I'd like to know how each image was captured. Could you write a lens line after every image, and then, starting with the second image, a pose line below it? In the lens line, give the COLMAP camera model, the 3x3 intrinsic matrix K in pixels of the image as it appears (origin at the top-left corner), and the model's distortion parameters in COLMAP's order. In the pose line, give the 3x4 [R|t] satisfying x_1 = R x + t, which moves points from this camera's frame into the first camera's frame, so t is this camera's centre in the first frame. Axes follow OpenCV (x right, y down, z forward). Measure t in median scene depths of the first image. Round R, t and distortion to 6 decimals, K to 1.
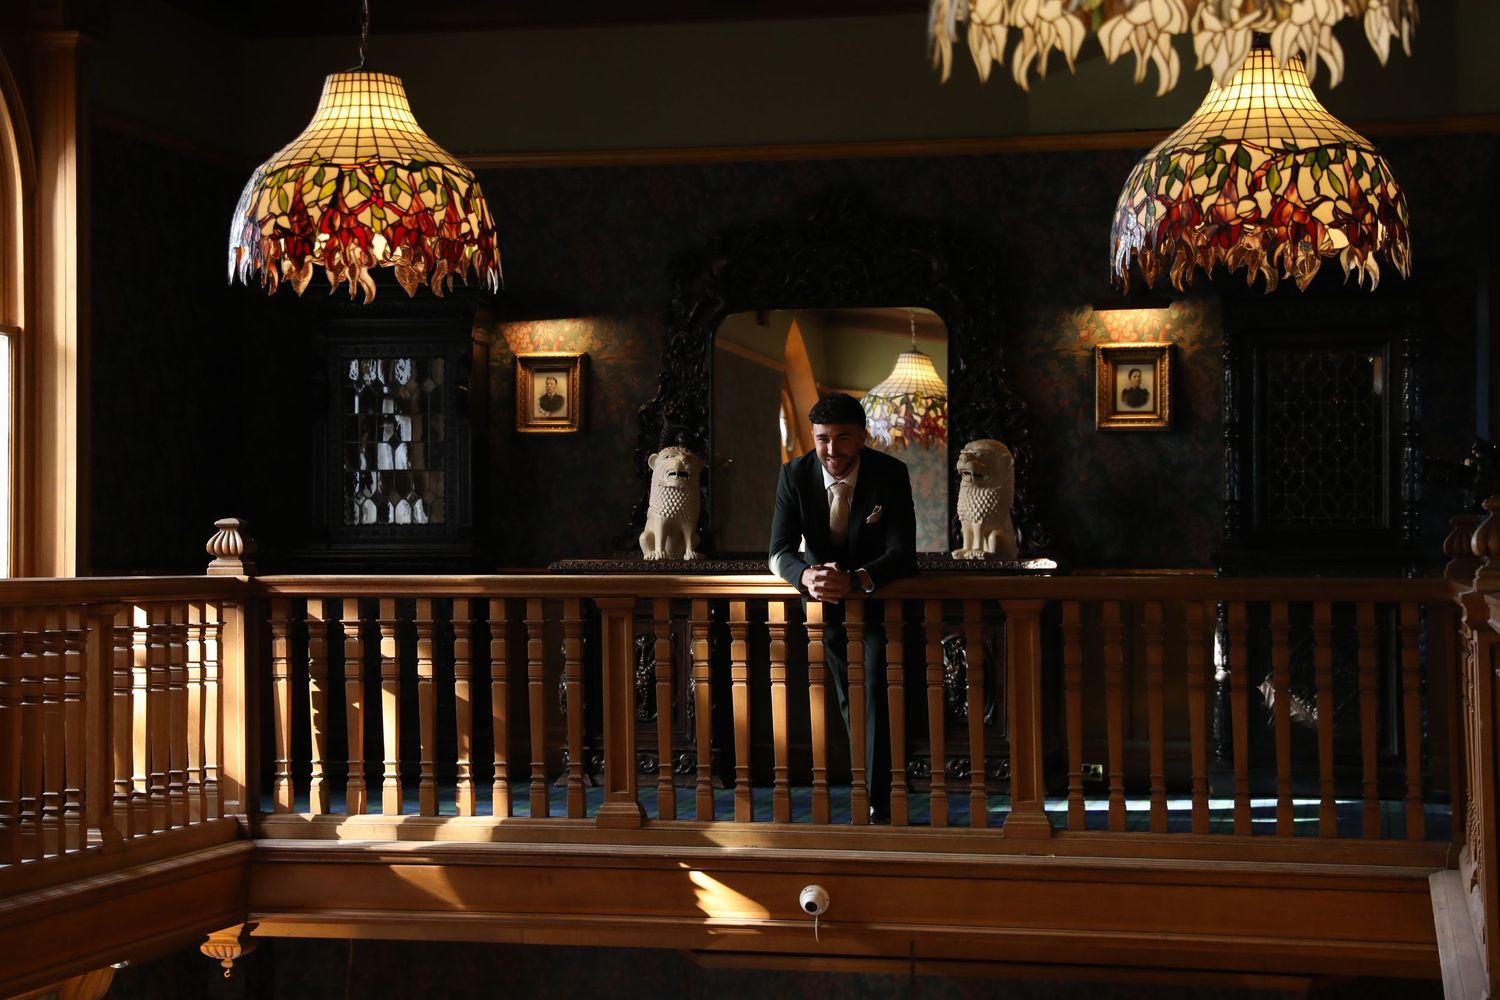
lens RADIAL K [[2667.0, 0, 725.6], [0, 2667.0, 539.5], [0, 0, 1]] dist [0.204639, 0.071923]
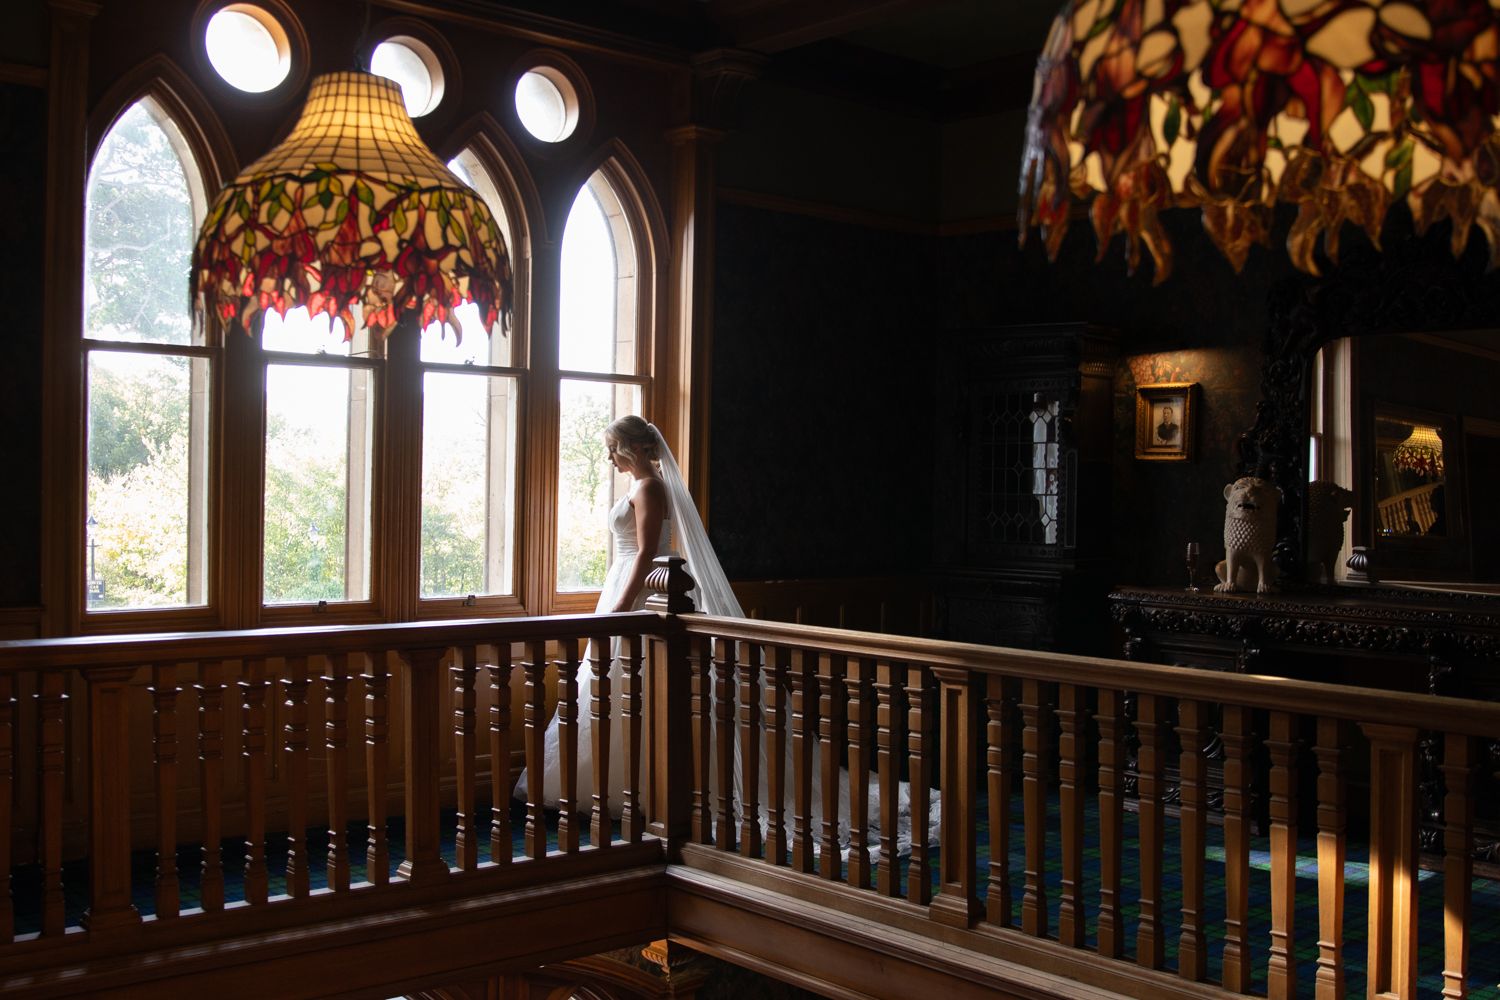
lens RADIAL K [[1557.2, 0, 749.8], [0, 1557.2, 531.2], [0, 0, 1]] dist [-0.074859, 0.025079]
pose [[0.825012, 0.030146, -0.564310, 0.192947], [-0.013801, 0.999353, 0.033211, -0.039724], [0.564946, -0.019611, 0.824895, 0.537113]]
